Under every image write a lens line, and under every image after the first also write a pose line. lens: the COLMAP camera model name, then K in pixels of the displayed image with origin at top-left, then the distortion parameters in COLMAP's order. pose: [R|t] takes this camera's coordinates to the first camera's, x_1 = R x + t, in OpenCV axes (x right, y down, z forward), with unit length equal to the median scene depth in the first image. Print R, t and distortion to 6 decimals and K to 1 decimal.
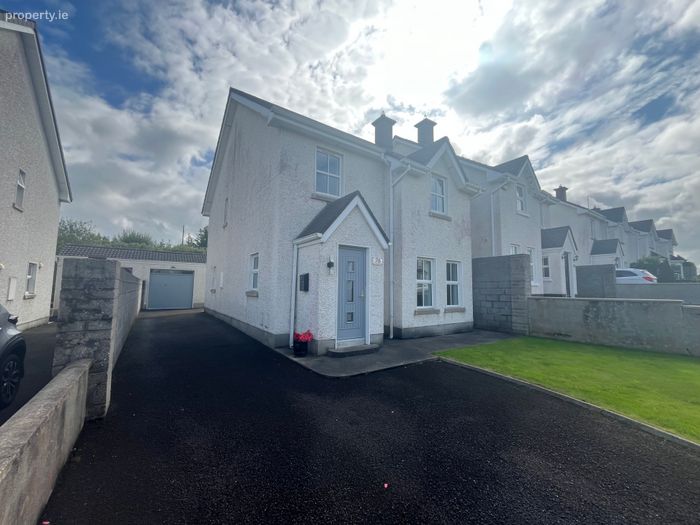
lens RADIAL K [[283.3, 0, 348.0], [0, 283.3, 262.1], [0, 0, 1]] dist [-0.003286, -0.000884]
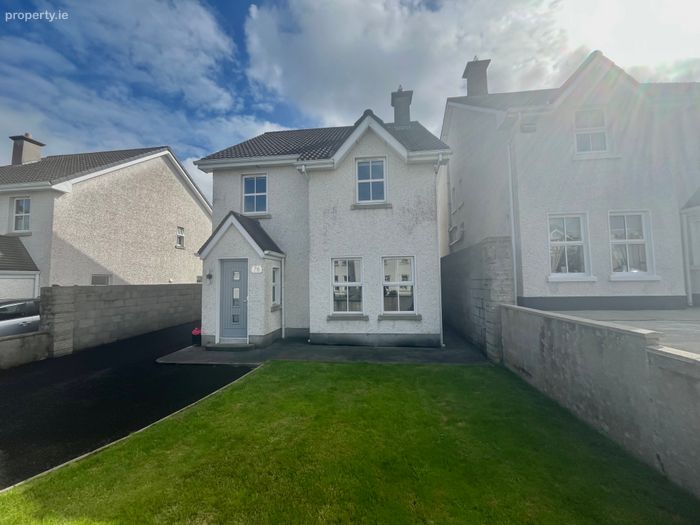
lens RADIAL K [[283.3, 0, 348.0], [0, 283.3, 262.1], [0, 0, 1]] dist [-0.003286, -0.000884]
pose [[0.749880, -0.065889, -0.658285, 0.960961], [0.086138, 0.996282, -0.001597, 0.000503], [0.655942, -0.055506, 0.752767, 0.359856]]
